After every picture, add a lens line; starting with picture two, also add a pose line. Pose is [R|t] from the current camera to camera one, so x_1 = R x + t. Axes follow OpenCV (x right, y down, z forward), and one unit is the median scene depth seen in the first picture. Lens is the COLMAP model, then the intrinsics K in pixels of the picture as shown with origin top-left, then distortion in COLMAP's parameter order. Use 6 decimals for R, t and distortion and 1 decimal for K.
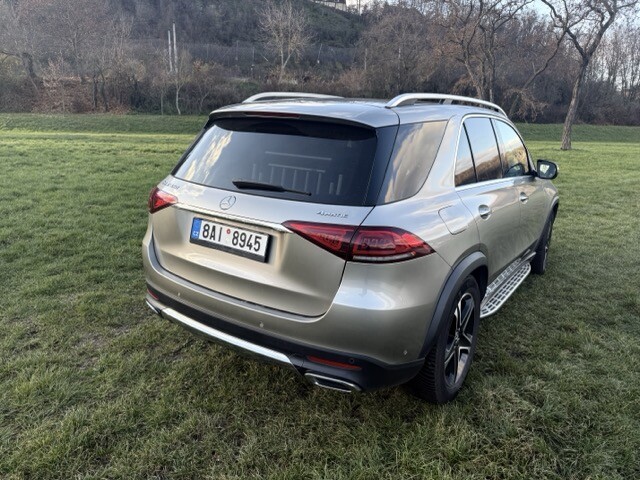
lens RADIAL K [[473.1, 0, 320.0], [0, 473.1, 240.0], [0, 0, 1]] dist [0.059838, -0.055638]
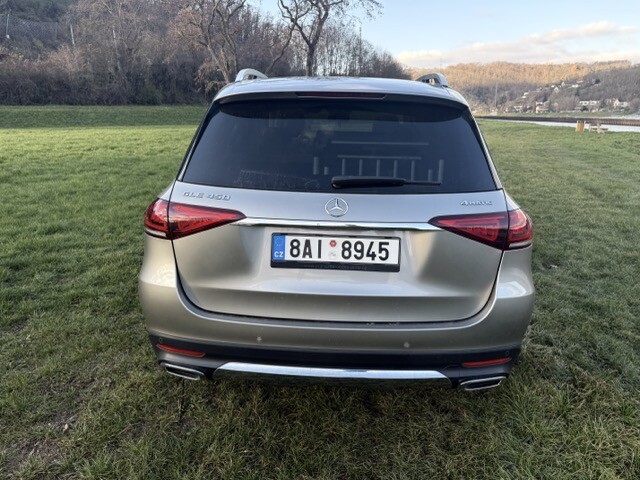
lens RADIAL K [[473.1, 0, 320.0], [0, 473.1, 240.0], [0, 0, 1]] dist [0.059838, -0.055638]
pose [[0.840643, -0.166479, 0.515368, -0.595278], [0.152127, 0.985856, 0.070318, -0.079441], [-0.519785, 0.019289, 0.854079, 0.319477]]
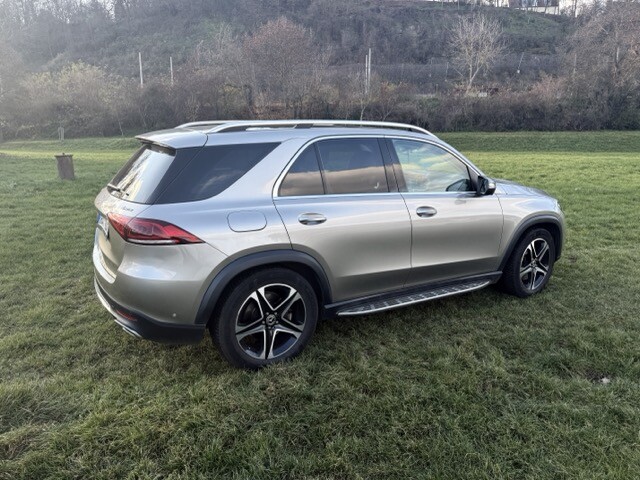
lens RADIAL K [[473.1, 0, 320.0], [0, 473.1, 240.0], [0, 0, 1]] dist [0.059838, -0.055638]
pose [[0.912738, 0.068231, -0.402807, 0.692845], [-0.080701, 0.996639, -0.014046, 0.006893], [0.400495, 0.045328, 0.915177, -0.049720]]
